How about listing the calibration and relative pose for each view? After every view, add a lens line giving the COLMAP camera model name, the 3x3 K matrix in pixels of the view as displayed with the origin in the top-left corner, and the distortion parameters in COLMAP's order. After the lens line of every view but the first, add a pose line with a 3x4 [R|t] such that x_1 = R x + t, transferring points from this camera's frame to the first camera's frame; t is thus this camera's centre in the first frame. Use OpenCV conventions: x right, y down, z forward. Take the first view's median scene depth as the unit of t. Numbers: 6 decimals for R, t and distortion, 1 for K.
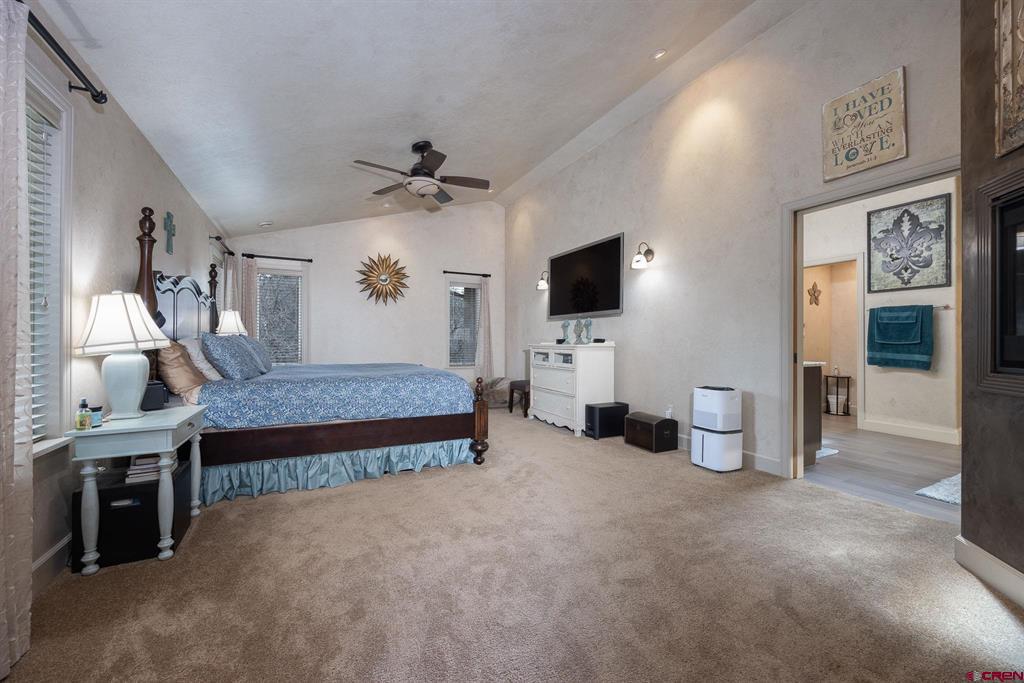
lens RADIAL K [[403.6, 0, 503.5], [0, 403.6, 343.6], [0, 0, 1]] dist [-0.002862, 0.000086]
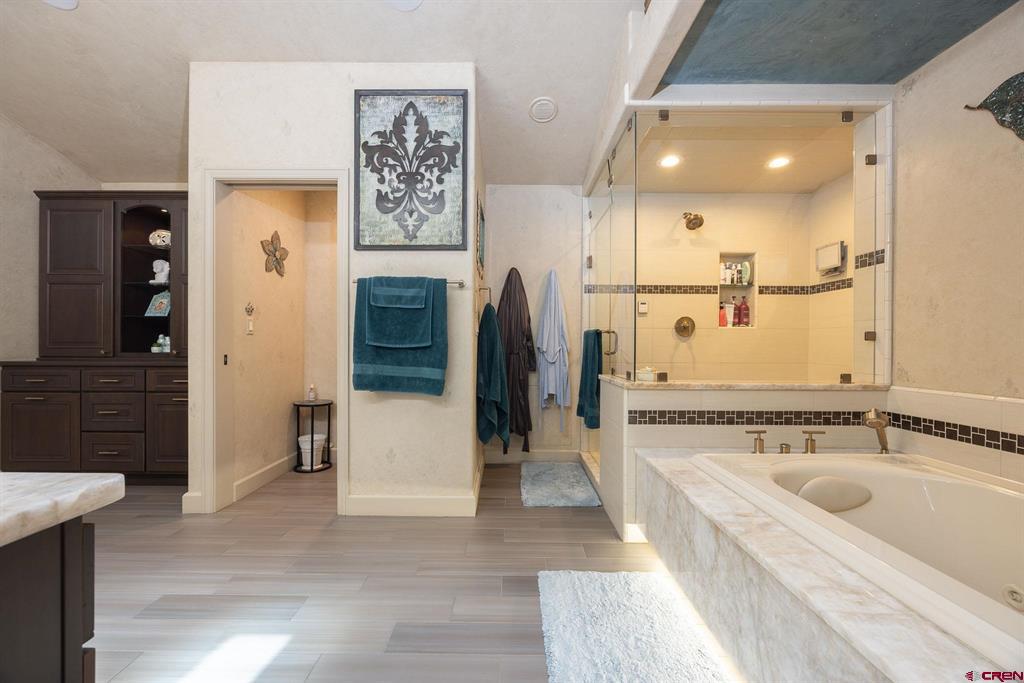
lens RADIAL K [[403.6, 0, 510.8], [0, 403.6, 345.5], [0, 0, 1]] dist [-0.002862, 0.000086]
pose [[0.451505, 0.001663, 0.892267, 0.572711], [-0.003313, 0.999994, -0.000188, -0.002823], [-0.892262, -0.002871, 0.451508, 0.630486]]
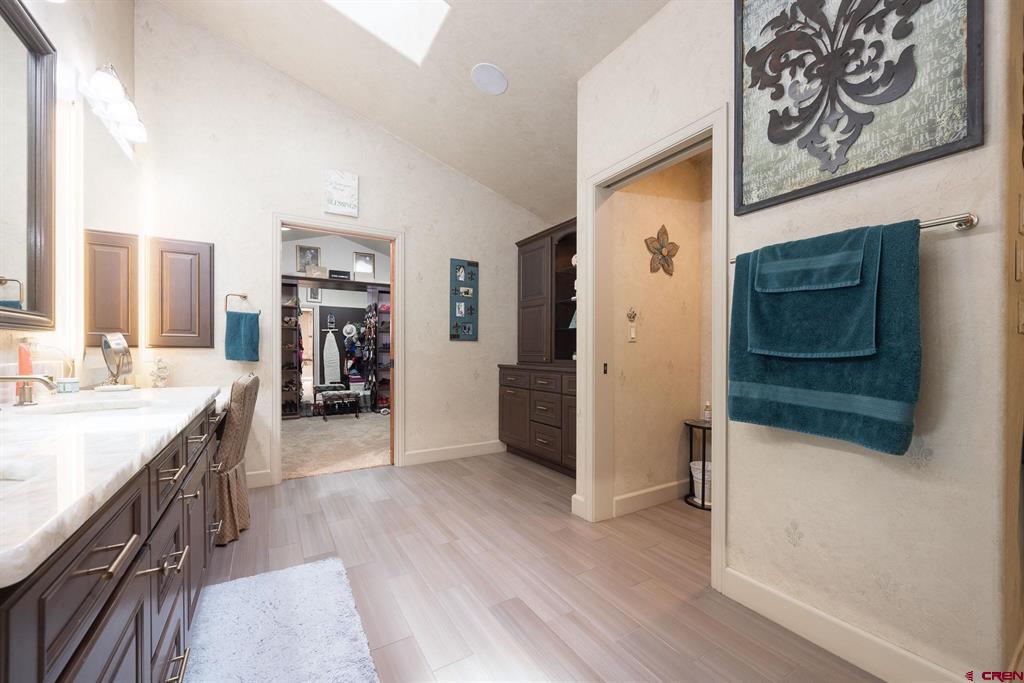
lens RADIAL K [[403.6, 0, 506.4], [0, 403.6, 353.3], [0, 0, 1]] dist [-0.002862, 0.000086]
pose [[0.997117, 0.006341, 0.075608, 0.724785], [-0.006493, 0.999977, 0.001764, -0.002351], [-0.075595, -0.002250, 0.997136, 0.707135]]
